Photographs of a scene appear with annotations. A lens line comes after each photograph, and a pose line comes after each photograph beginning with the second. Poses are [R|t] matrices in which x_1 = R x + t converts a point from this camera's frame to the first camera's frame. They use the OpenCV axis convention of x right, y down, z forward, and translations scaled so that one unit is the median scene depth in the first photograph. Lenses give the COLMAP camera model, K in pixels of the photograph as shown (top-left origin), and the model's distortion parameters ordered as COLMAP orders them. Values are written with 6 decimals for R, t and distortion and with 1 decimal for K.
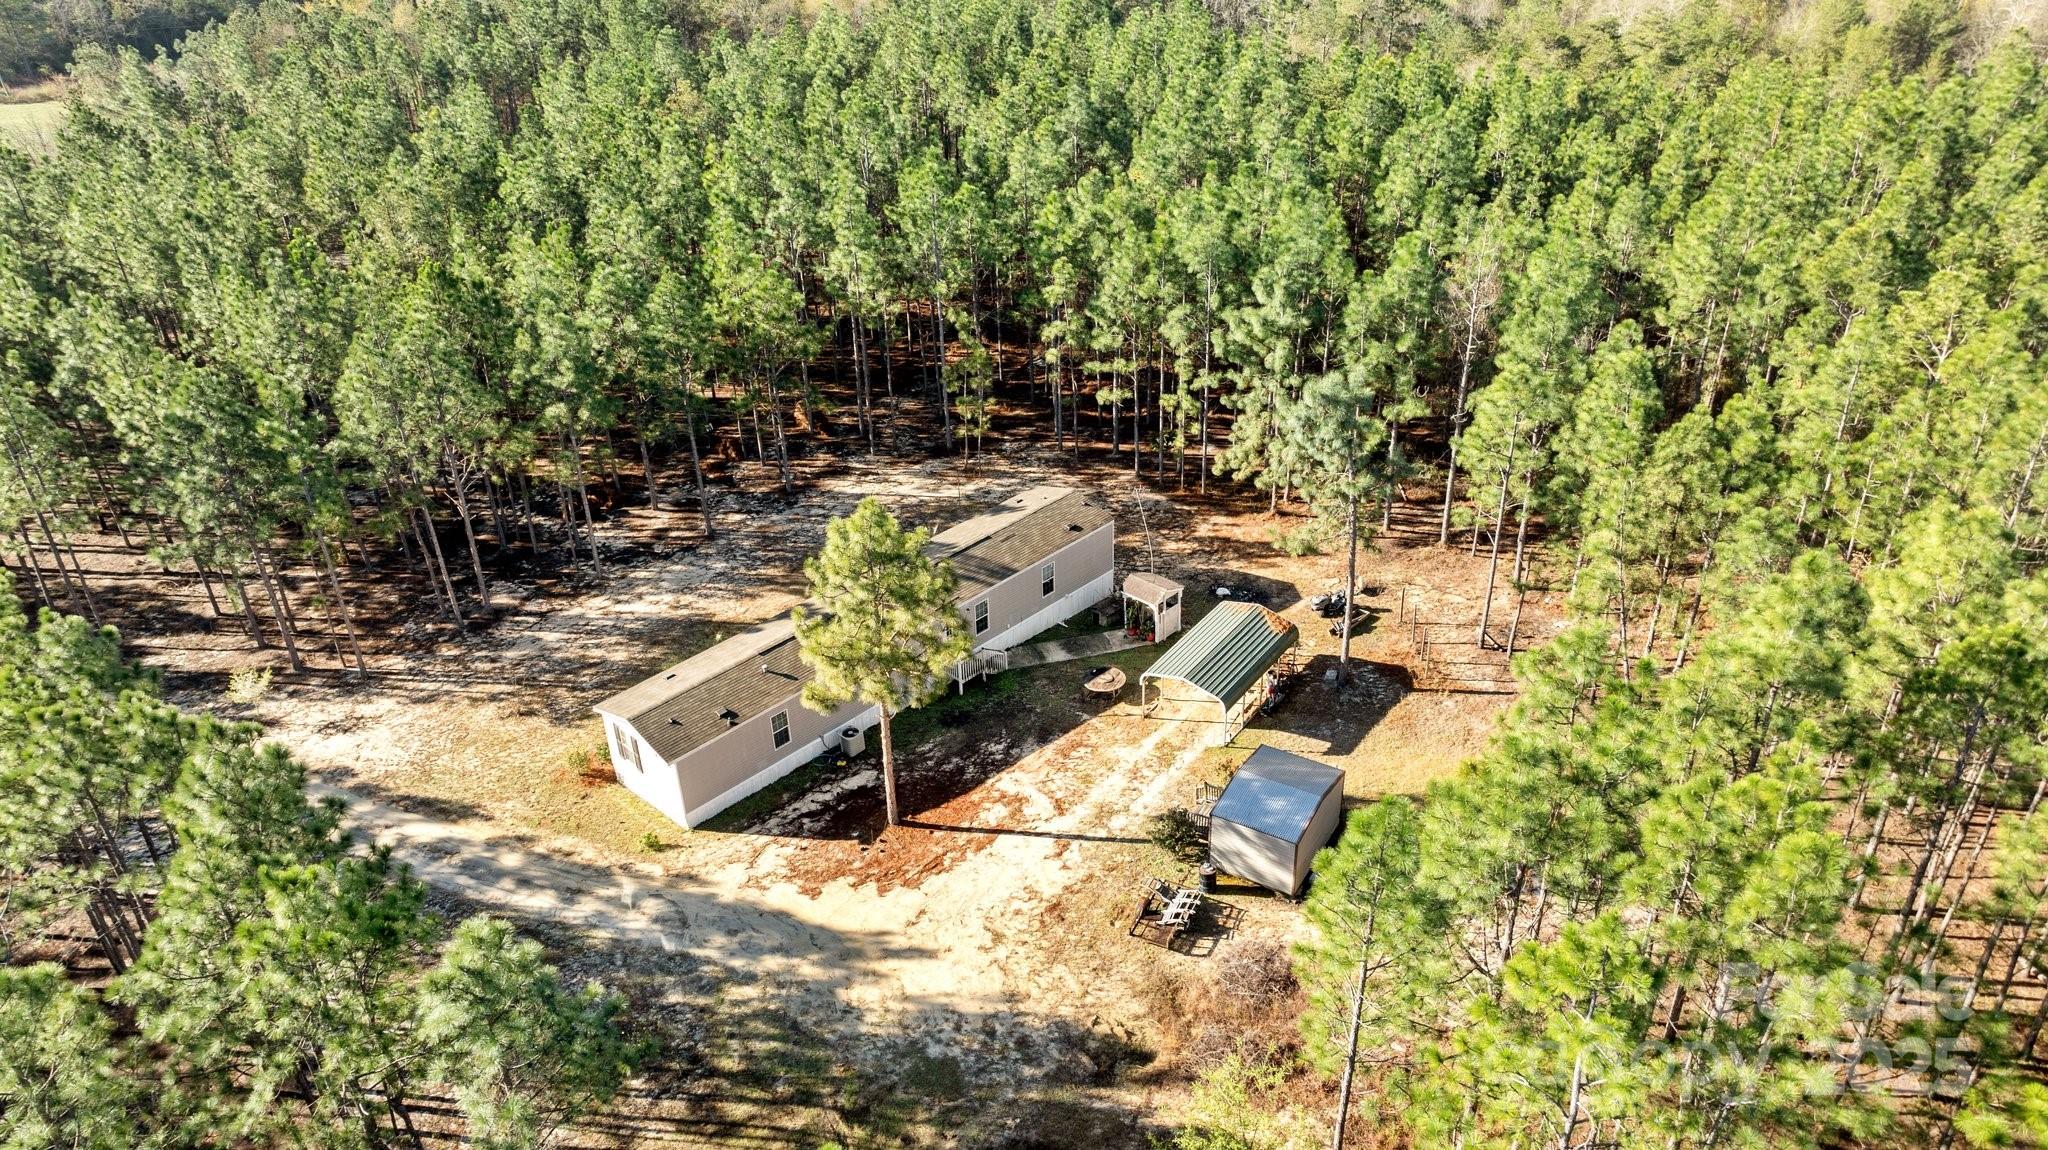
lens RADIAL K [[1439.8, 0, 1022.5], [0, 1439.8, 574.7], [0, 0, 1]] dist [0.003093, -0.001391]
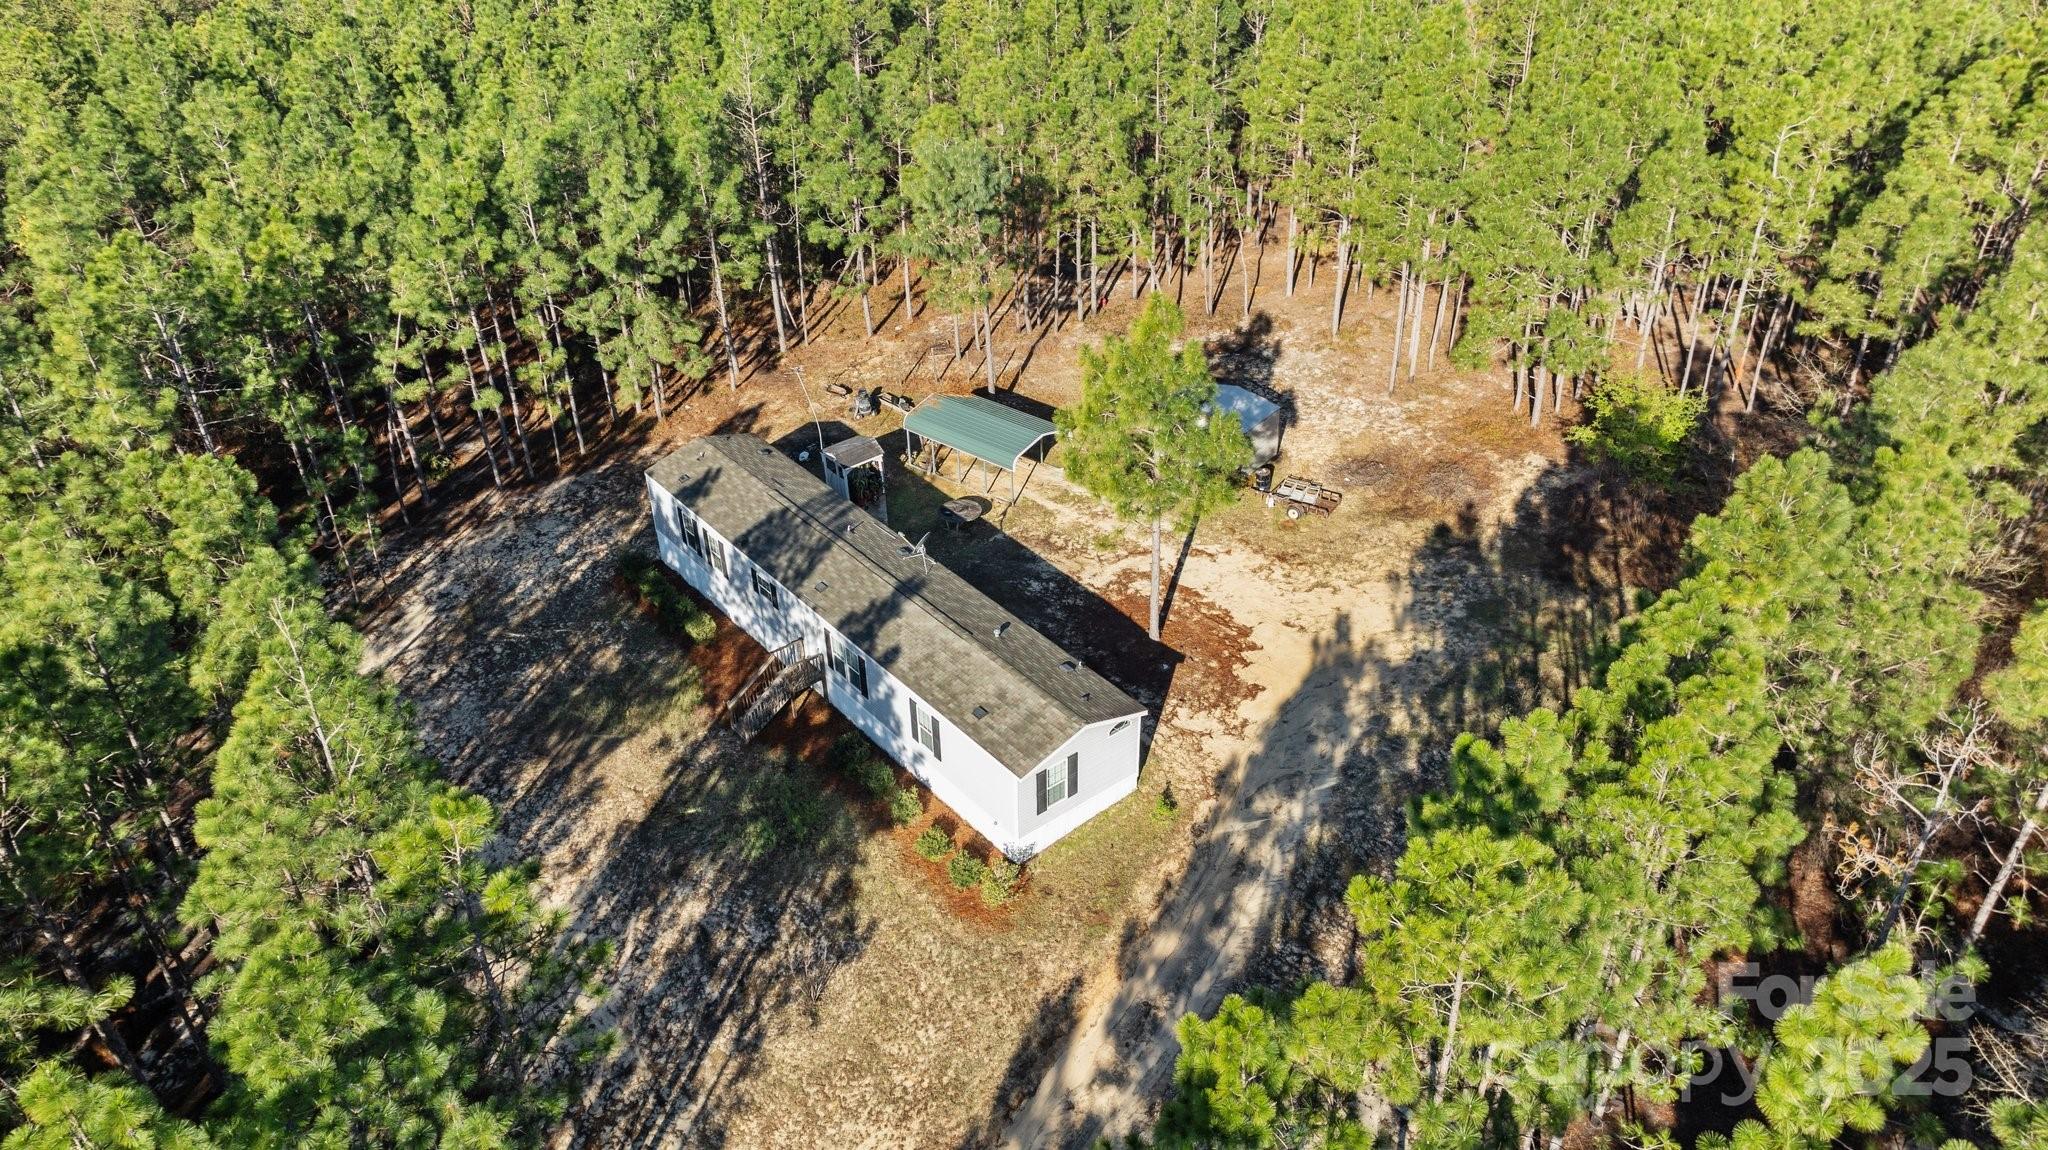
lens RADIAL K [[1439.8, 0, 1021.4], [0, 1439.8, 576.0], [0, 0, 1]] dist [0.003093, -0.001391]
pose [[0.119678, -0.520854, 0.845215, -0.985620], [0.523131, 0.756645, 0.392202, -0.320860], [-0.843808, 0.395220, 0.363028, 0.755584]]
